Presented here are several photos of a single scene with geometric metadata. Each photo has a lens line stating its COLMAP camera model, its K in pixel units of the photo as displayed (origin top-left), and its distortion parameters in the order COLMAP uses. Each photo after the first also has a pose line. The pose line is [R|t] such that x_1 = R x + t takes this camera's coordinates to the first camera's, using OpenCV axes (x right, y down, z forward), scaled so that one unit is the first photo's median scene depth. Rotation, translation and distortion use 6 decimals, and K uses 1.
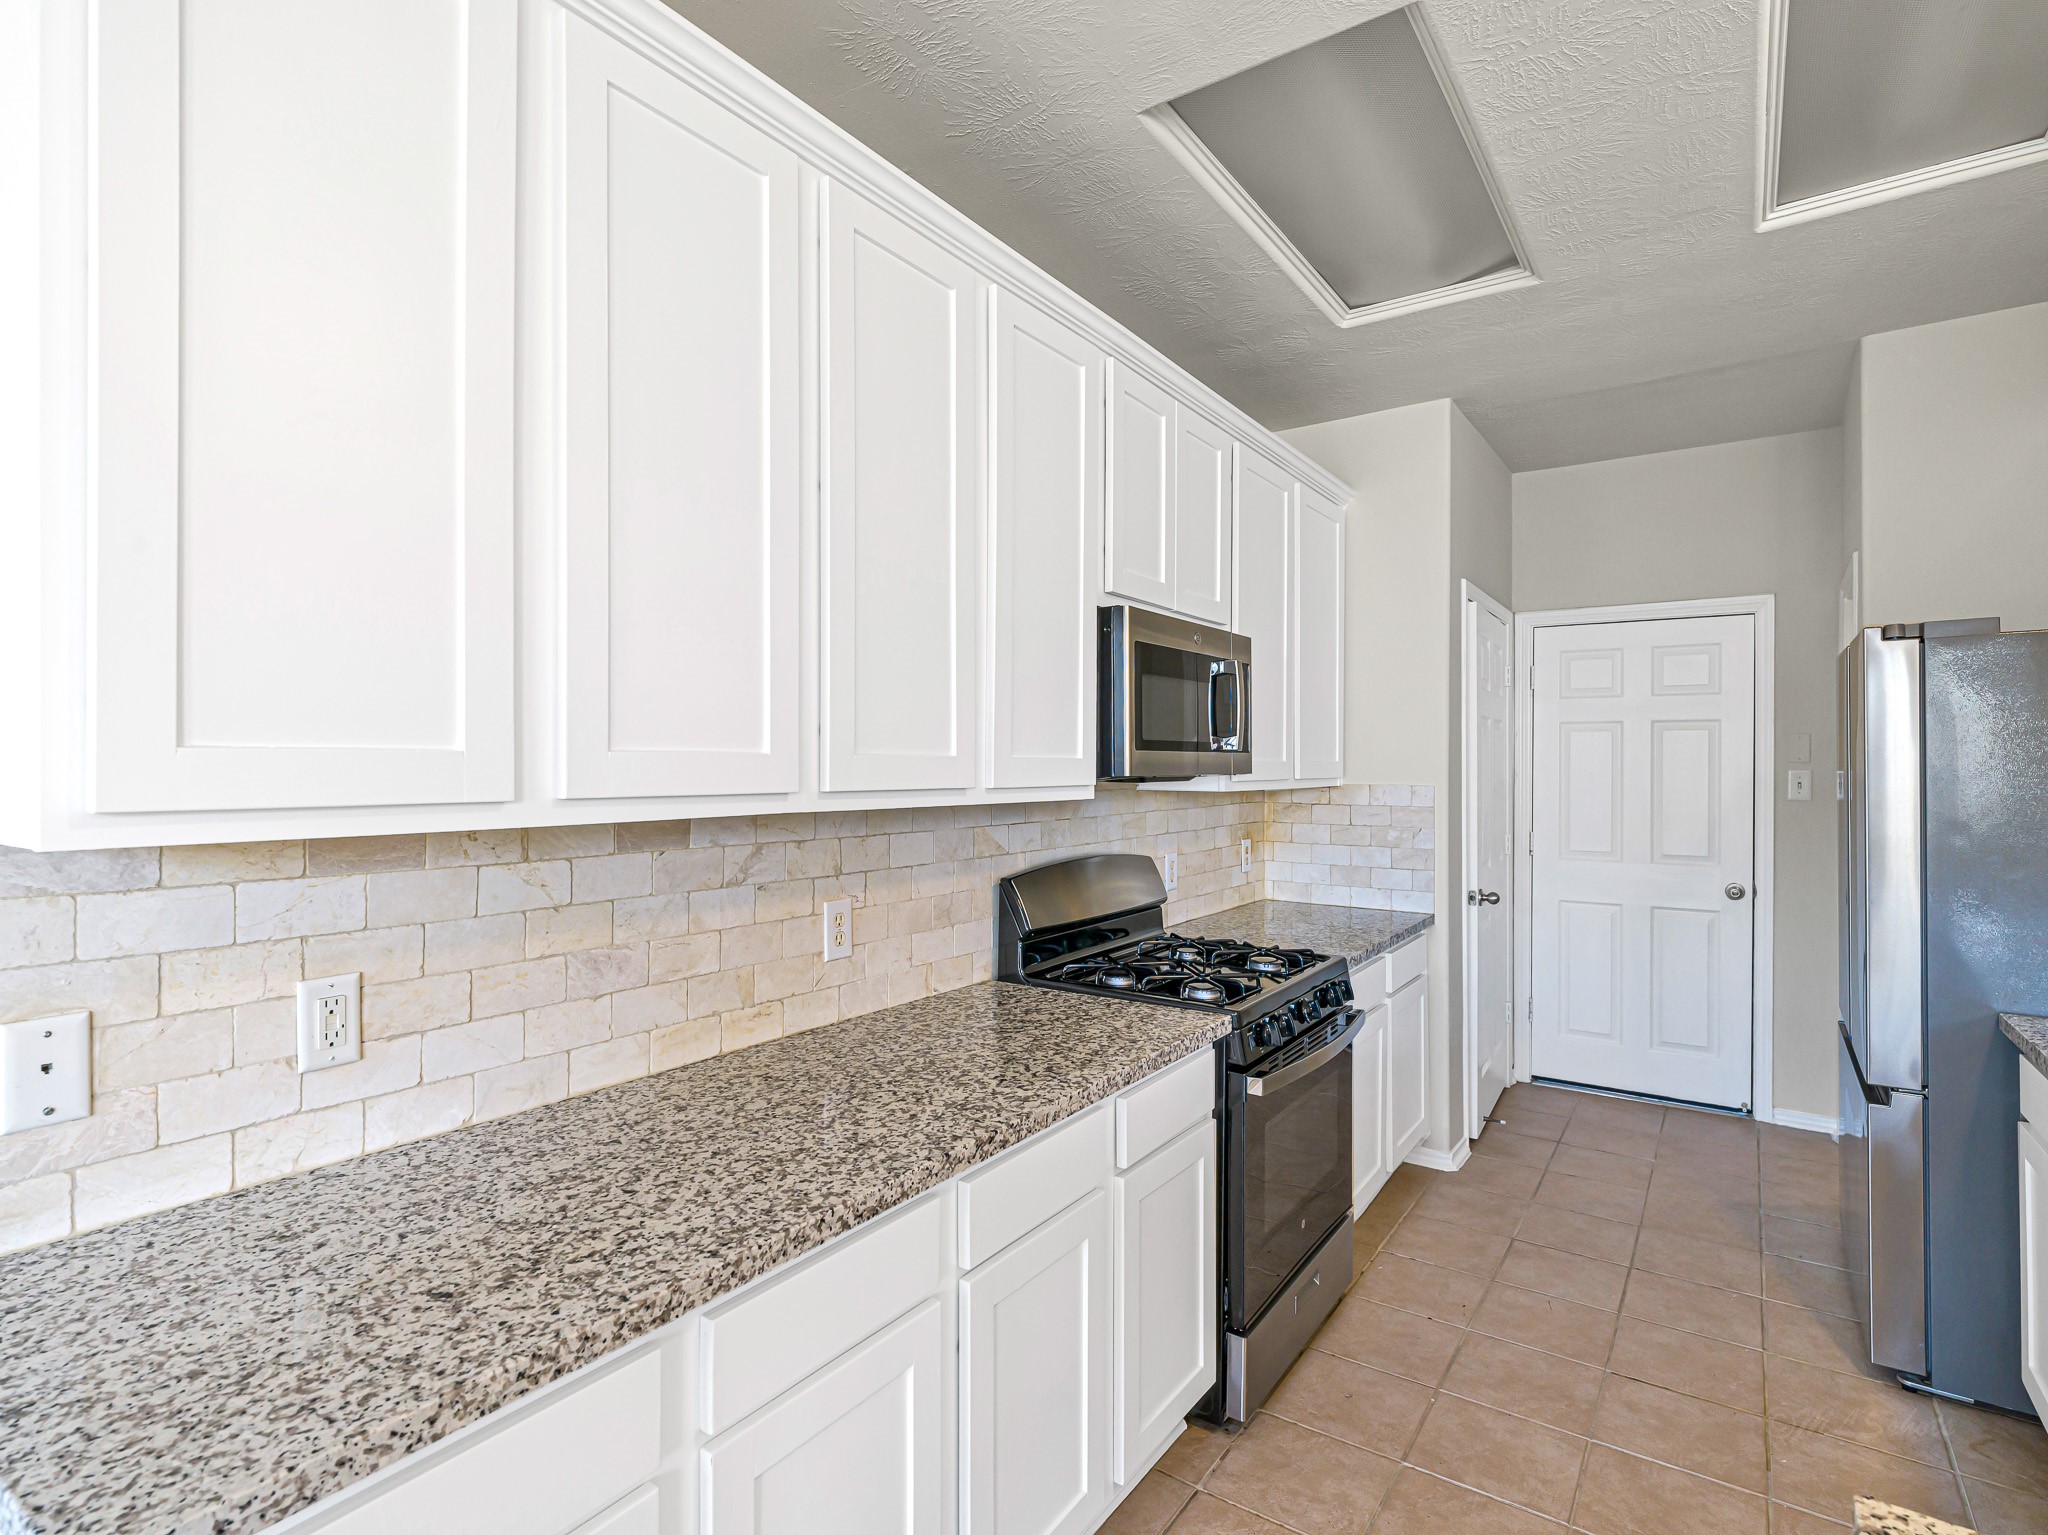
lens RADIAL K [[1032.1, 0, 1021.9], [0, 1032.1, 759.4], [0, 0, 1]] dist [0.003800, -0.002523]
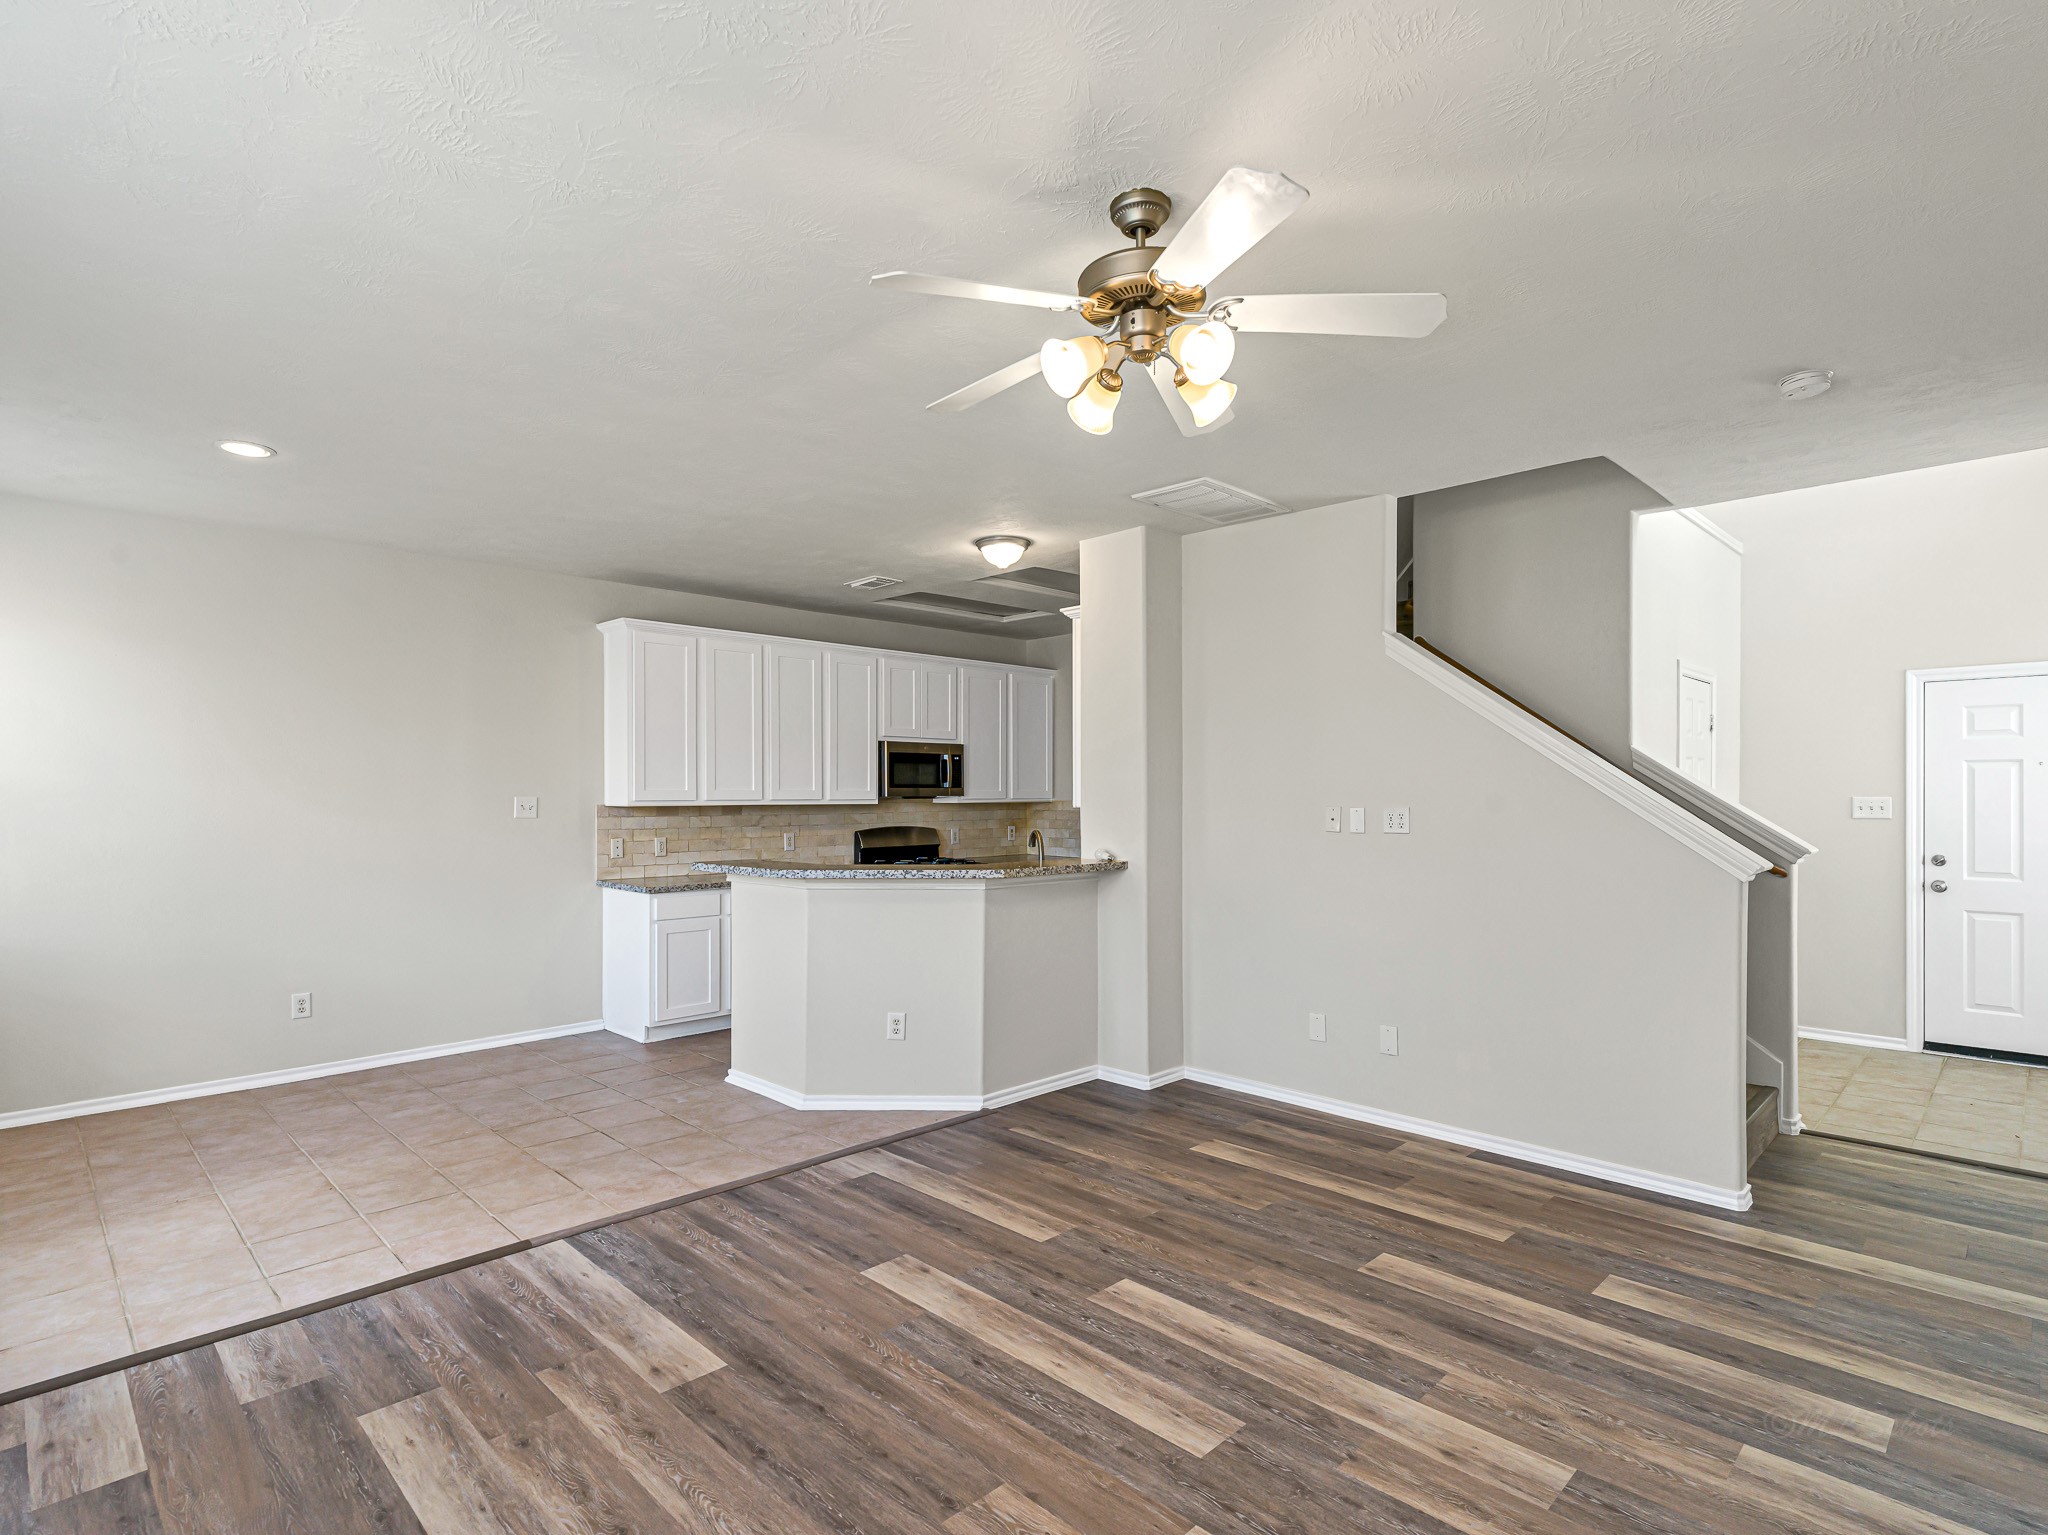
lens RADIAL K [[1032.1, 0, 1022.5], [0, 1032.1, 795.4], [0, 0, 1]] dist [0.003800, -0.002523]
pose [[0.985468, -0.000718, -0.169857, 1.096022], [0.002235, 0.999959, 0.008744, -0.012962], [0.169844, -0.008996, 0.985430, -2.096626]]
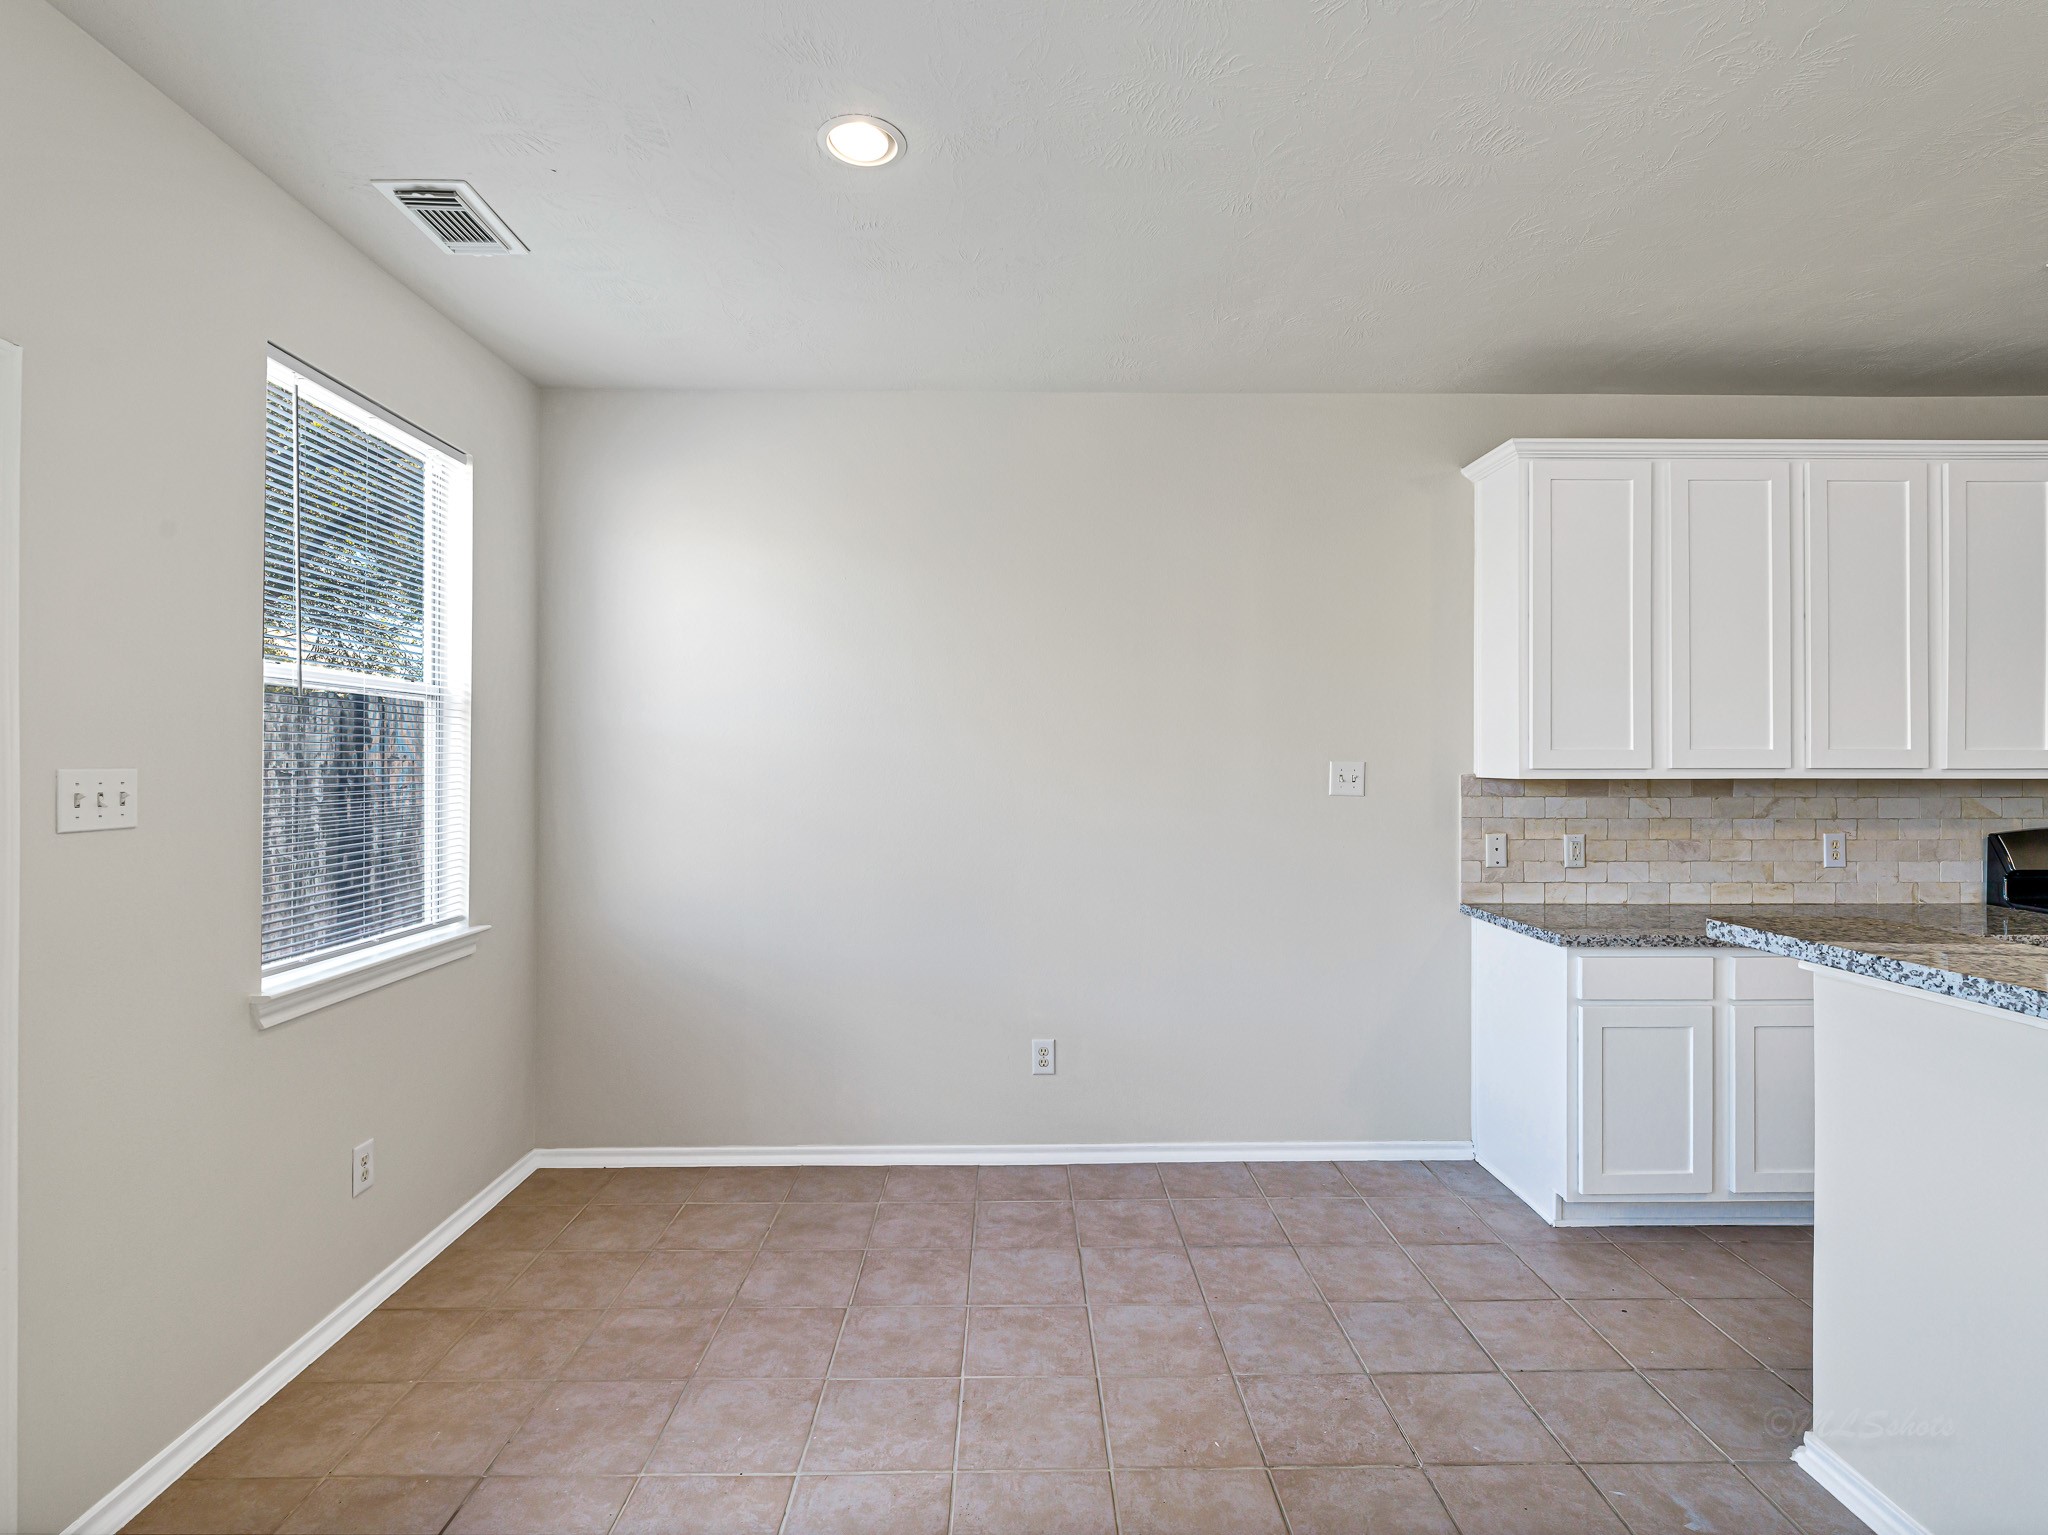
lens RADIAL K [[1032.1, 0, 1023.2], [0, 1032.1, 756.7], [0, 0, 1]] dist [0.003800, -0.002523]
pose [[0.587231, -0.001425, -0.809418, 0.408284], [0.005019, 0.999986, 0.001880, -0.001831], [0.809404, -0.005167, 0.587230, -1.071678]]
